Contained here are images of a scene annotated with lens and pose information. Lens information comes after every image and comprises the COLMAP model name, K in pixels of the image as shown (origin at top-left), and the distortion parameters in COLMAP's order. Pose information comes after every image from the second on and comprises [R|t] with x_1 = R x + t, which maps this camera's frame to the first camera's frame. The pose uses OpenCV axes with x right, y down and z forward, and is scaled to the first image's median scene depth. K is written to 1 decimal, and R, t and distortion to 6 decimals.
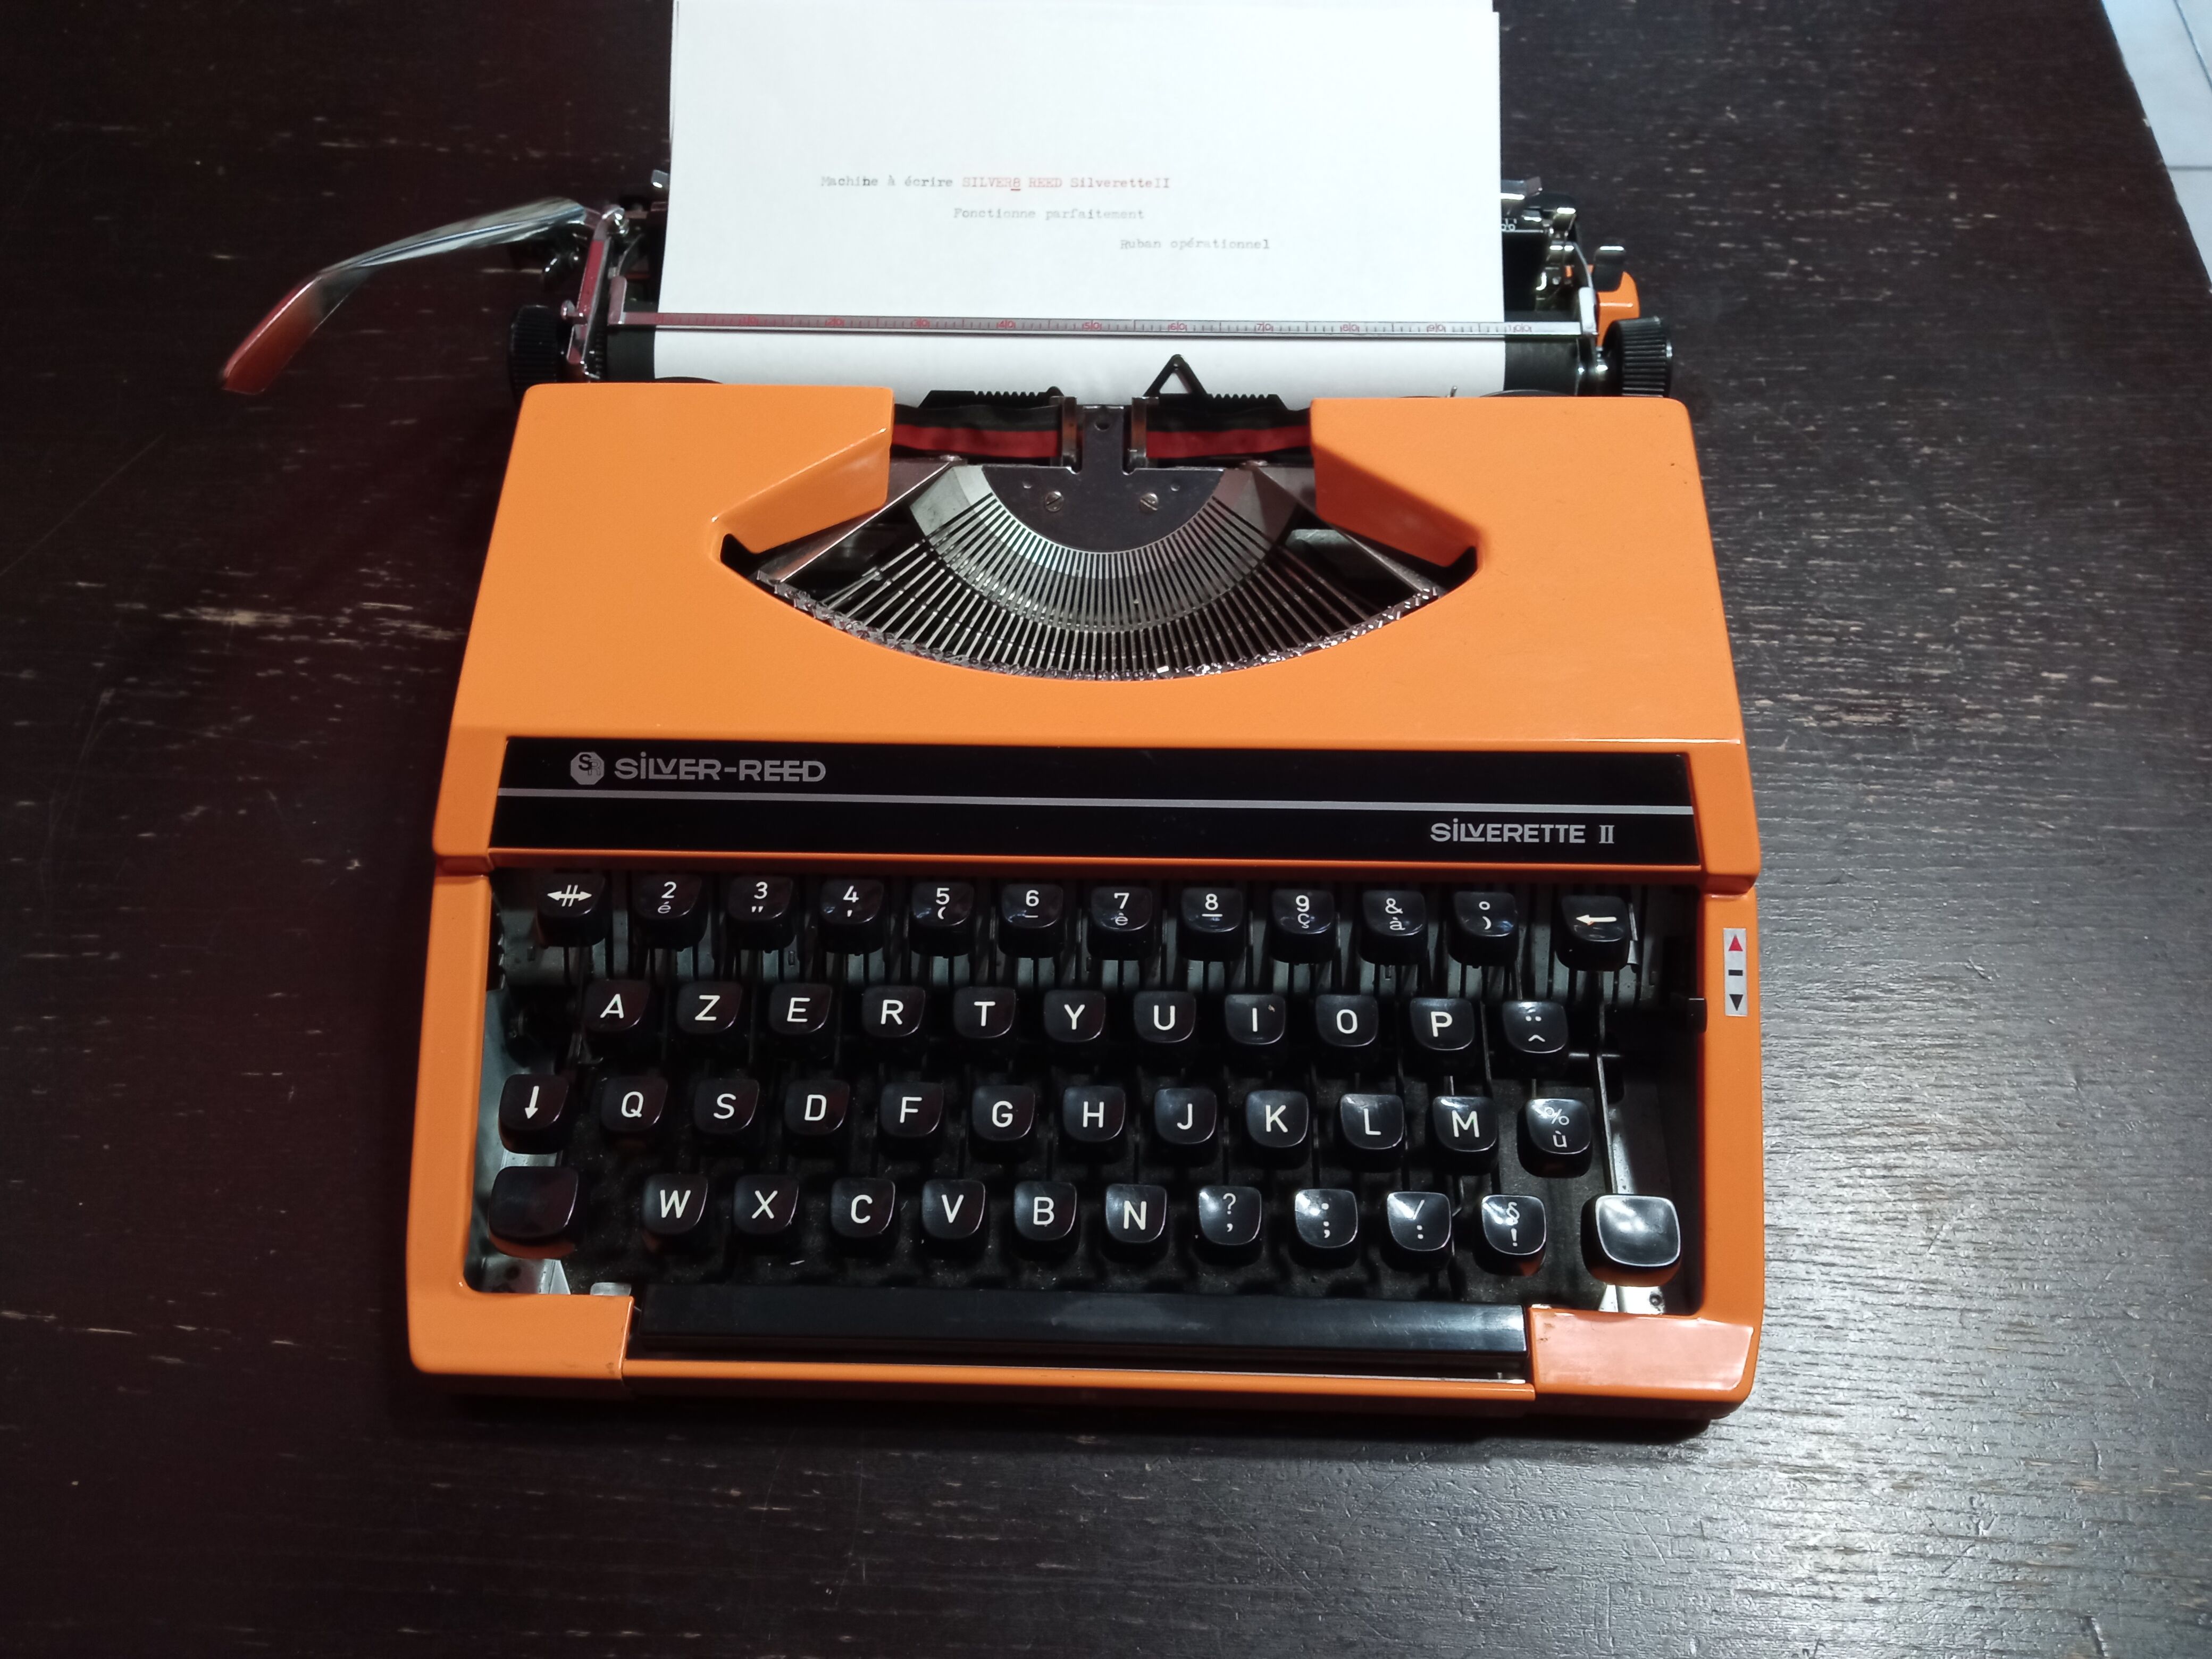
lens RADIAL K [[1722.6, 0, 1113.8], [0, 1722.6, 859.1], [0, 0, 1]] dist [0.139195, -0.244935]
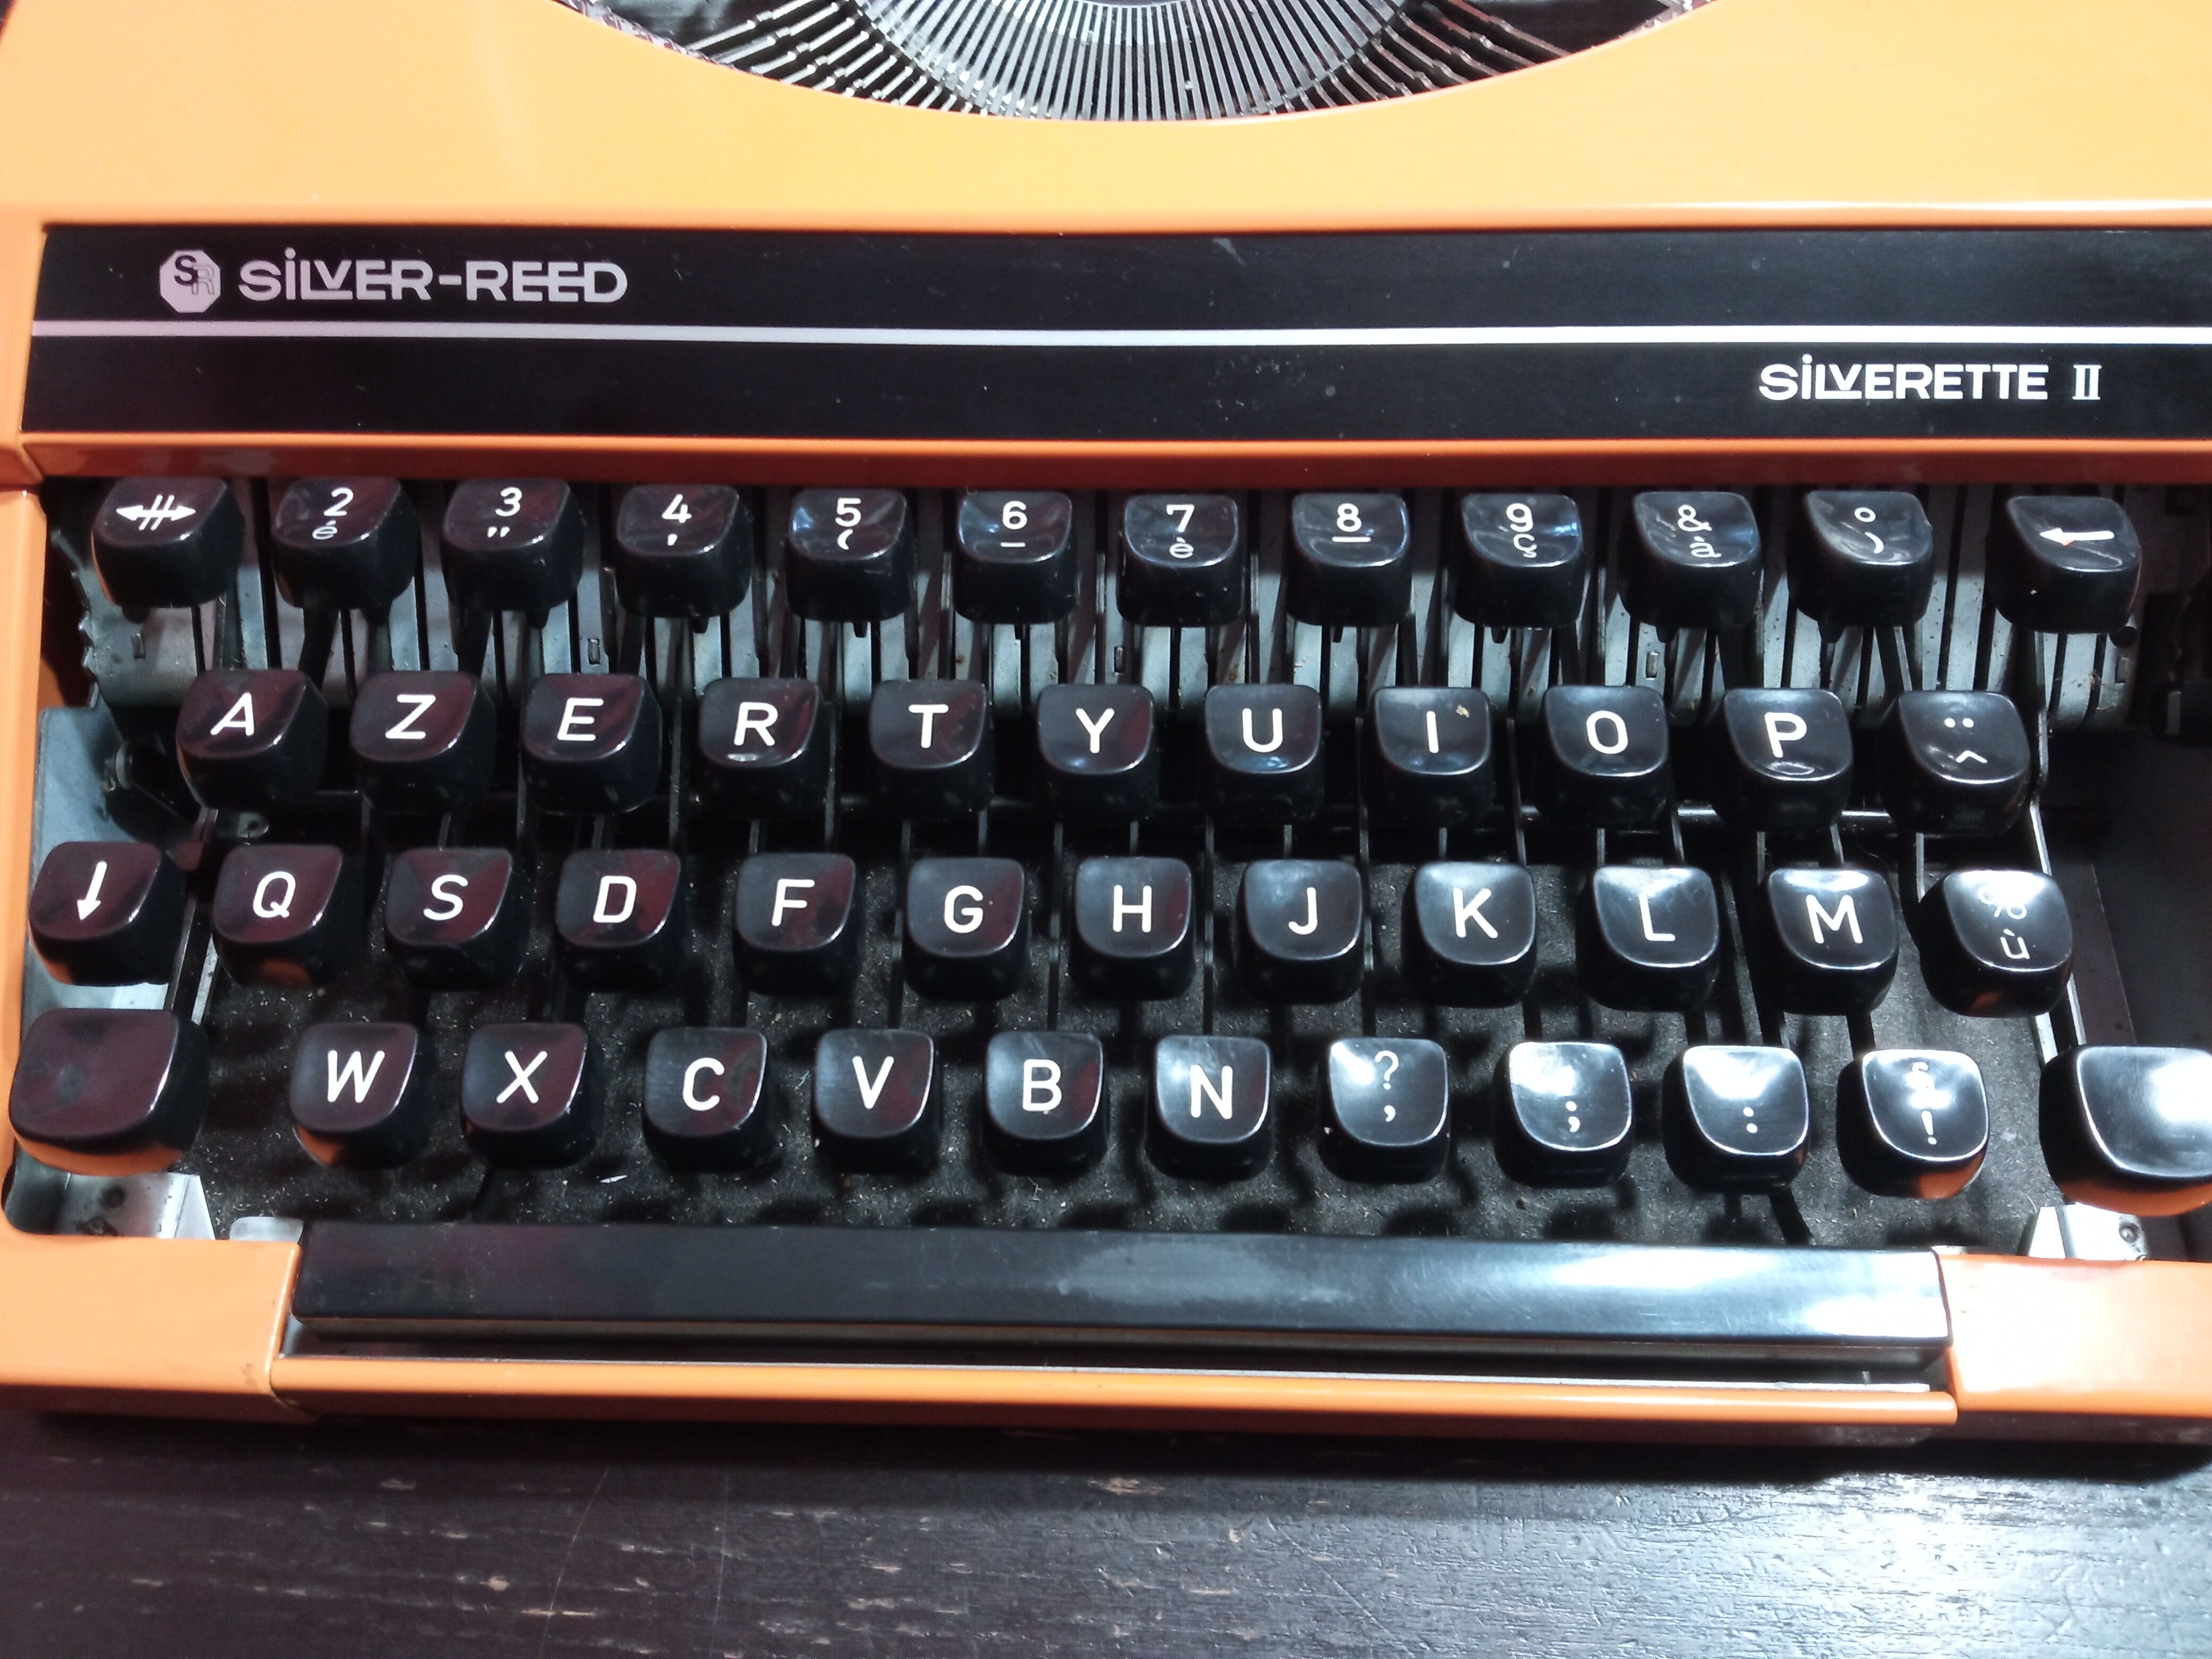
lens RADIAL K [[1722.6, 0, 1113.8], [0, 1722.6, 859.1], [0, 0, 1]] dist [0.139195, -0.244935]
pose [[0.999954, -0.007708, -0.005788, -0.014025], [0.008046, 0.998117, 0.060803, 0.097557], [0.005308, -0.060846, 0.998133, 0.454525]]
